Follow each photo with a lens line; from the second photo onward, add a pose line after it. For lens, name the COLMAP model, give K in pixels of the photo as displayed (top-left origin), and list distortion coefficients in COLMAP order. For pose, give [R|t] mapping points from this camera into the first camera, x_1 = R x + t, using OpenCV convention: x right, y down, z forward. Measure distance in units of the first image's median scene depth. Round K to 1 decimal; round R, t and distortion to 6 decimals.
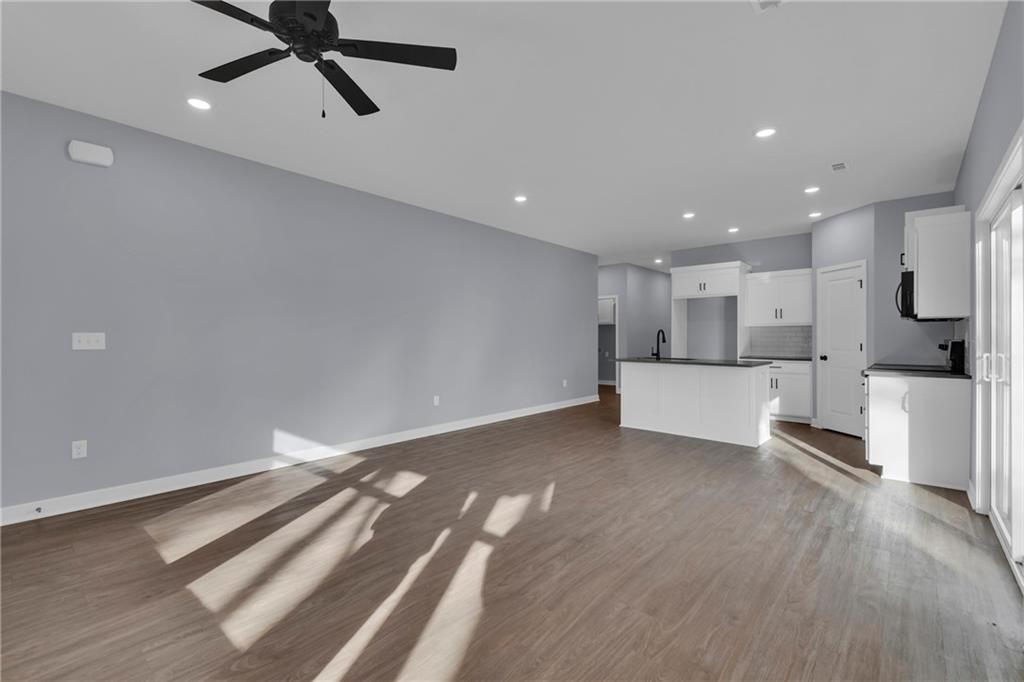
lens RADIAL K [[460.3, 0, 512.0], [0, 460.3, 341.0], [0, 0, 1]] dist [0.002327, 0.000193]
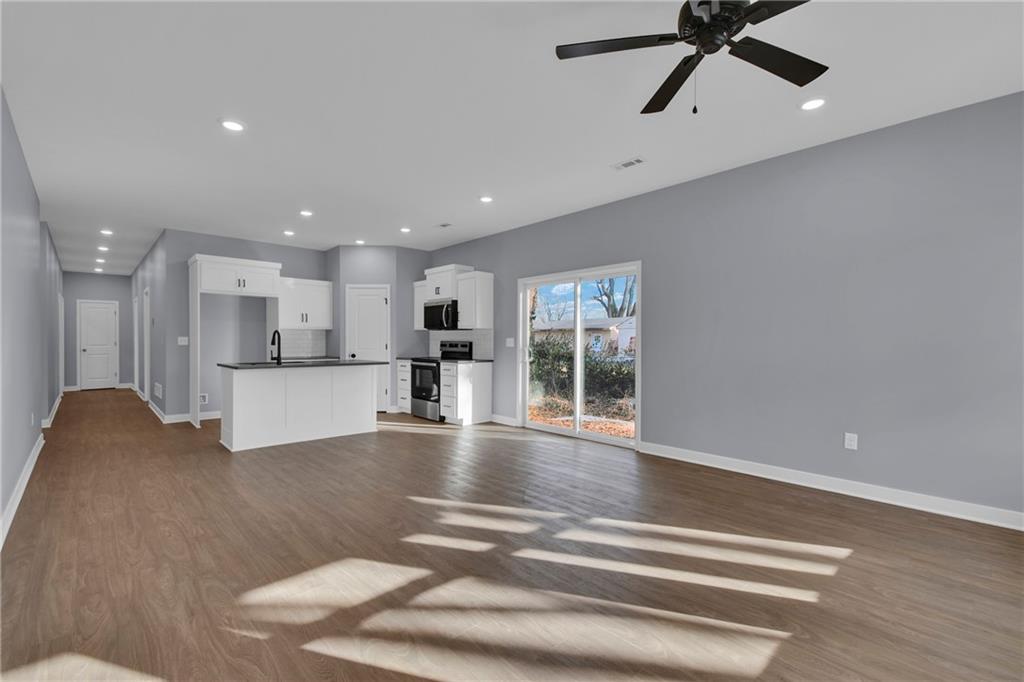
lens RADIAL K [[449.1, 0, 512.0], [0, 449.1, 341.0], [0, 0, 1]] dist [0.018414, -0.000263]
pose [[0.090858, -0.000522, 0.995864, -0.499776], [0.001413, 0.999999, 0.000395, -0.004110], [-0.995863, 0.001371, 0.090859, 0.453376]]
